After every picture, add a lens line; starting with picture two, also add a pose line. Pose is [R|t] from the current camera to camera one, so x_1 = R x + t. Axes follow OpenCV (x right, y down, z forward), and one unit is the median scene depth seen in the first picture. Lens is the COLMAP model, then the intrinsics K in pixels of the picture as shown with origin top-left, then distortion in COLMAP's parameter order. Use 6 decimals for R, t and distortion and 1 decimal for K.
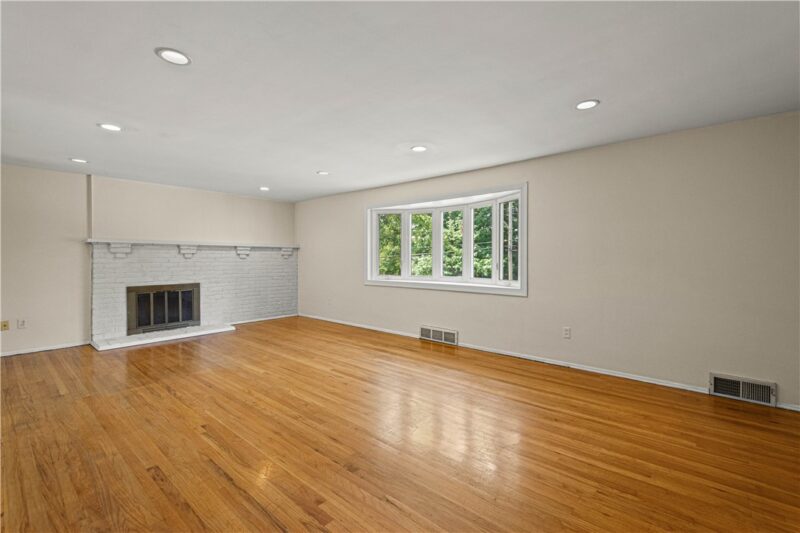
lens RADIAL K [[353.0, 0, 402.3], [0, 353.0, 262.4], [0, 0, 1]] dist [0.014520, -0.000123]
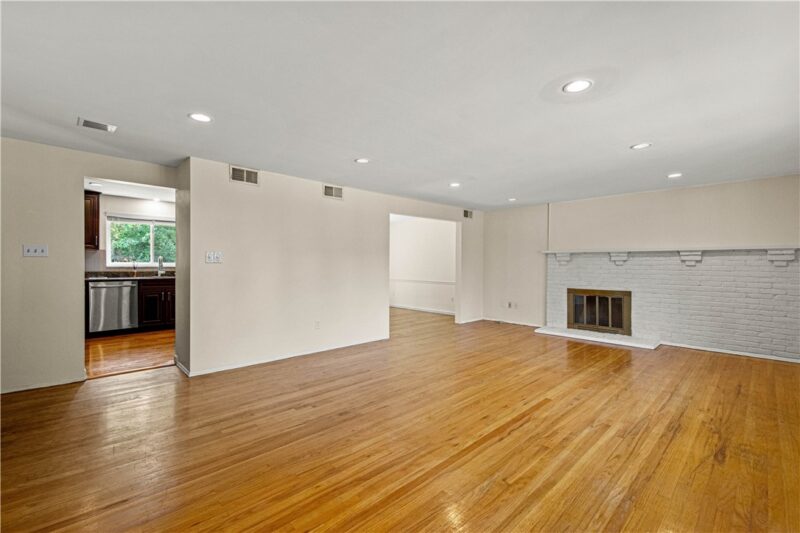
lens RADIAL K [[353.0, 0, 405.0], [0, 353.0, 262.0], [0, 0, 1]] dist [0.014520, -0.000123]
pose [[-0.095179, -0.008023, -0.995428, 0.498505], [-0.017168, 0.999832, -0.006417, -0.004976], [0.995312, 0.016479, -0.095300, 0.556020]]
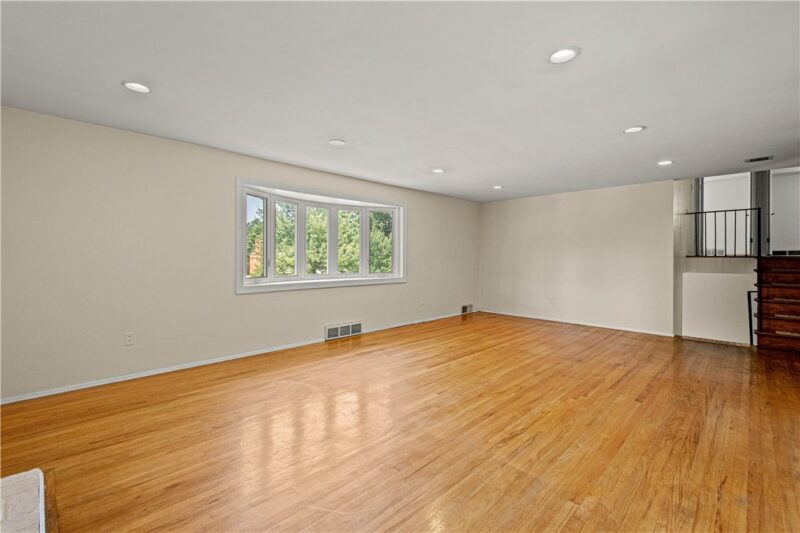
lens RADIAL K [[353.0, 0, 397.8], [0, 353.0, 263.9], [0, 0, 1]] dist [0.014520, -0.000123]
pose [[0.069479, -0.021213, 0.997358, -0.900190], [0.004172, 0.999771, 0.020973, -0.009102], [-0.997575, 0.002703, 0.069552, 0.765292]]
